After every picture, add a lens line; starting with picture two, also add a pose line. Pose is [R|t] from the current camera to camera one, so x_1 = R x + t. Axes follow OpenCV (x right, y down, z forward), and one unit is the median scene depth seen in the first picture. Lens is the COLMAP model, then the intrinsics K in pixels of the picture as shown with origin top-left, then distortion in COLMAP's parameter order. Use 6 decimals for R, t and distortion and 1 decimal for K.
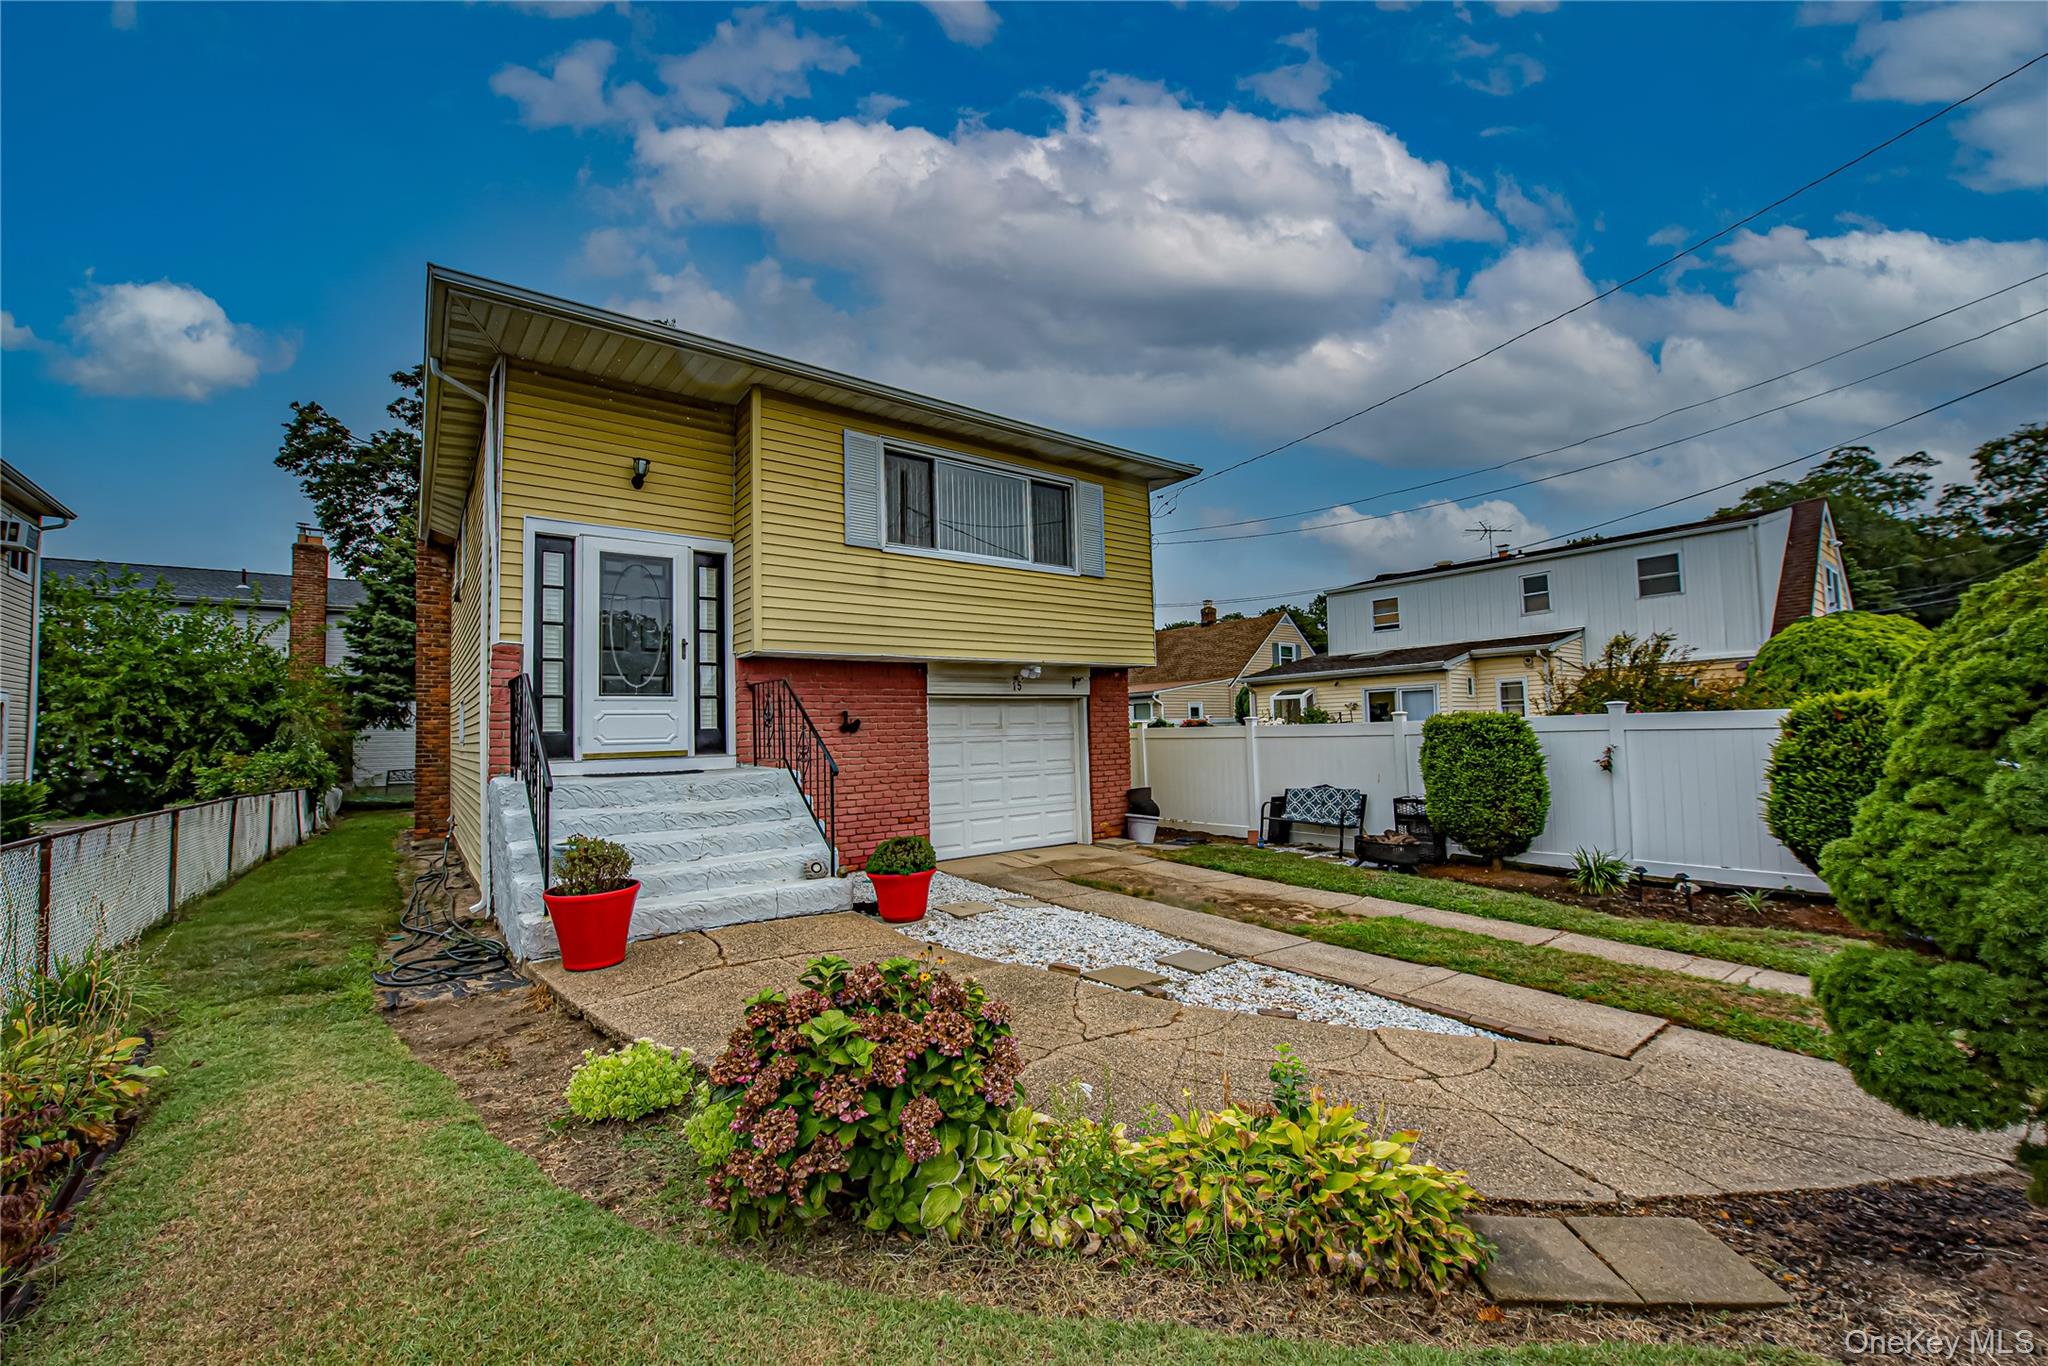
lens RADIAL K [[792.1, 0, 1033.3], [0, 792.1, 684.5], [0, 0, 1]] dist [0.006291, -0.002017]
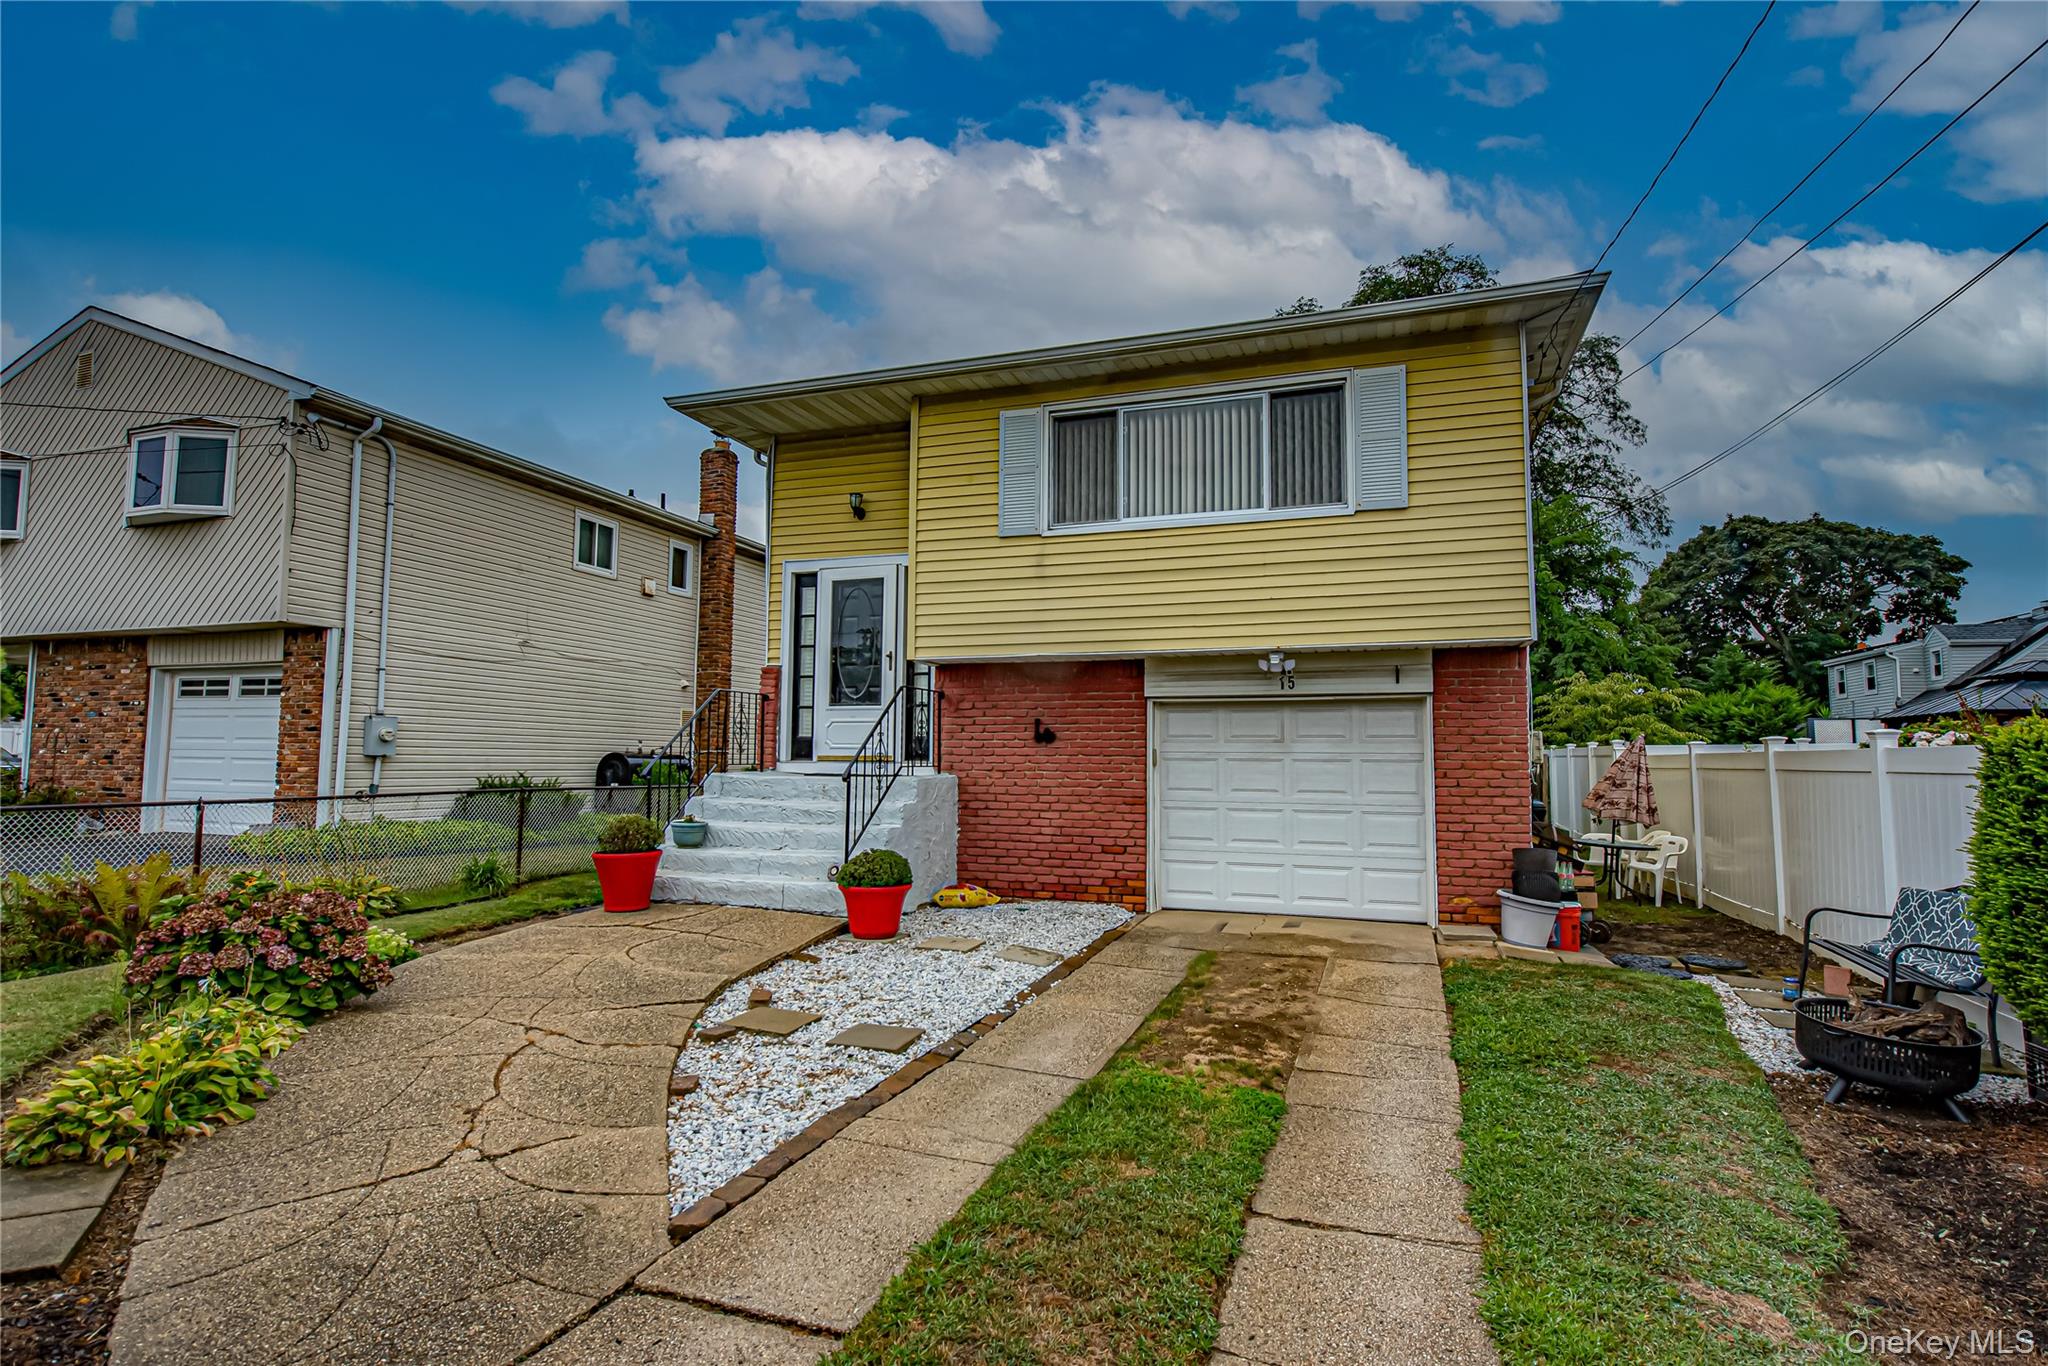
lens RADIAL K [[984.4, 0, 1028.2], [0, 984.4, 682.1], [0, 0, 1]] dist [0.011373, 0.001184]
pose [[0.566543, -0.035063, -0.823286, 0.687955], [0.027974, 0.999337, -0.023311, 0.018233], [0.823557, -0.009824, 0.567148, 0.364635]]
